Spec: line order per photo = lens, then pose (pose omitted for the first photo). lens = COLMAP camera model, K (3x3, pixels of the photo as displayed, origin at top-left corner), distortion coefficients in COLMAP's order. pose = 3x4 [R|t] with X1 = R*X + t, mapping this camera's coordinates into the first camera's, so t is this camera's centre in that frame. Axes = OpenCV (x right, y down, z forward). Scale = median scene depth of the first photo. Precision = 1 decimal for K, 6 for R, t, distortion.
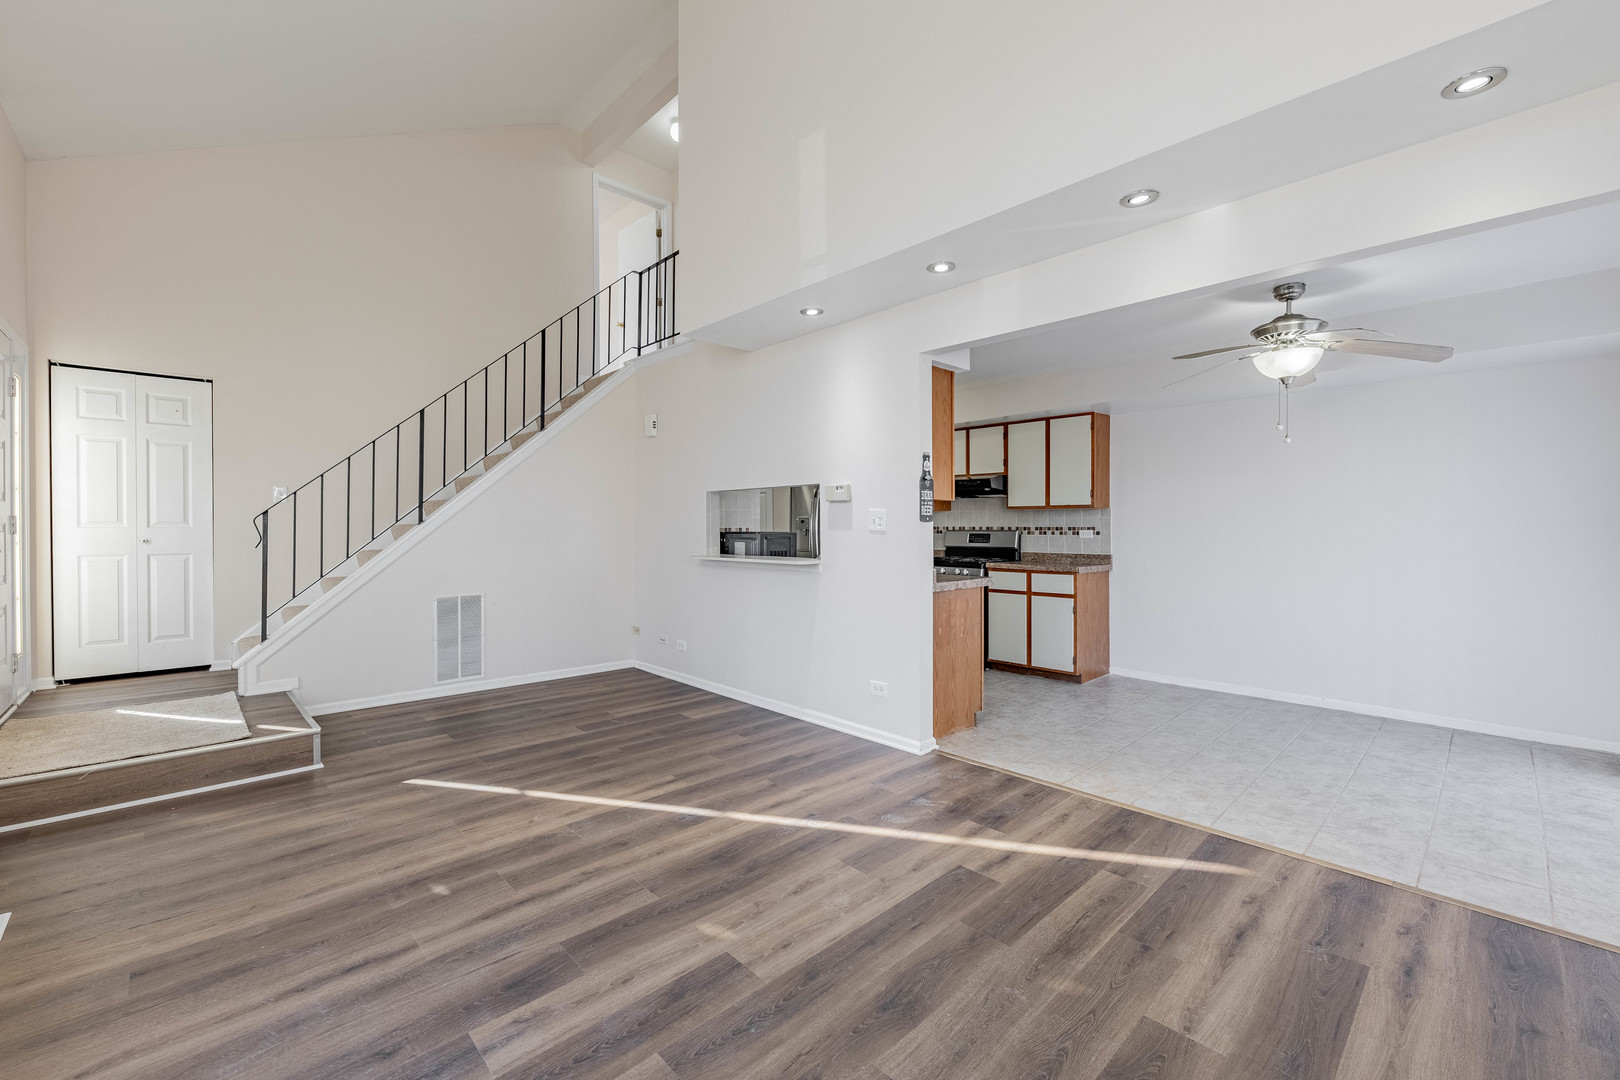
lens RADIAL K [[659.7, 0, 805.2], [0, 659.7, 537.9], [0, 0, 1]] dist [0.001220, -0.000339]
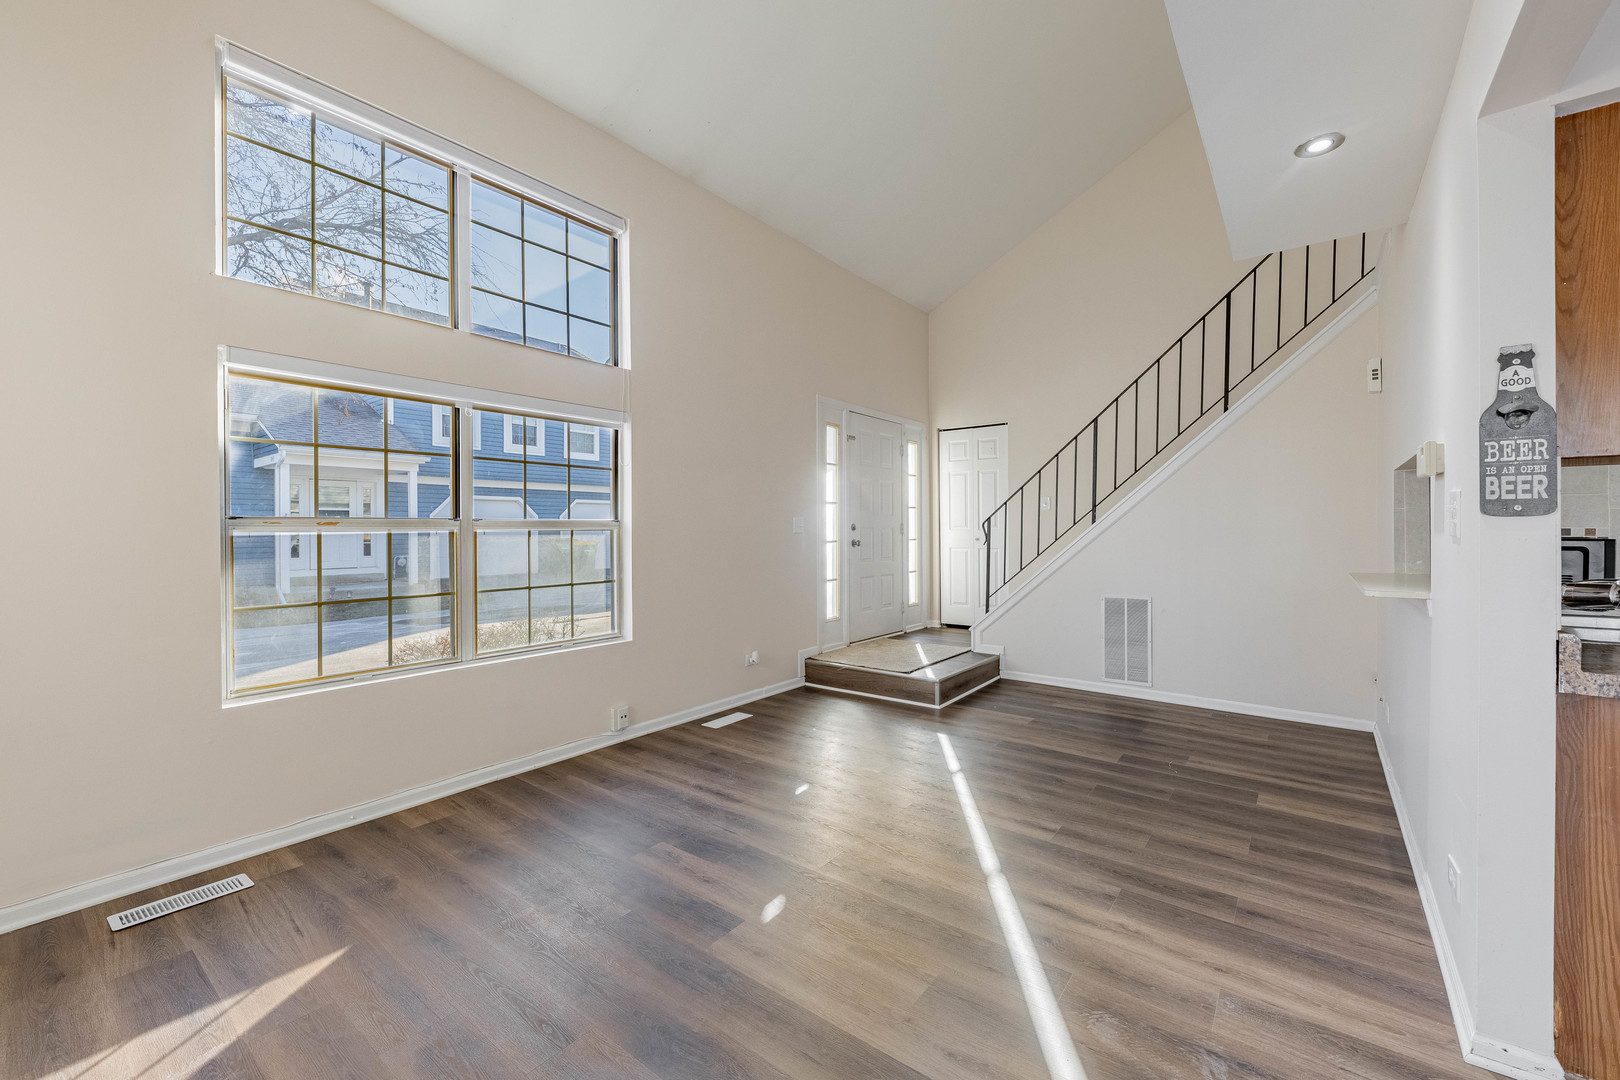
lens RADIAL K [[659.7, 0, 804.6], [0, 659.7, 532.7], [0, 0, 1]] dist [0.001220, -0.000339]
pose [[0.148915, 0.003159, -0.988845, 0.494771], [-0.011603, 0.999932, 0.001447, -0.008139], [0.988782, 0.011258, 0.148941, 0.472716]]
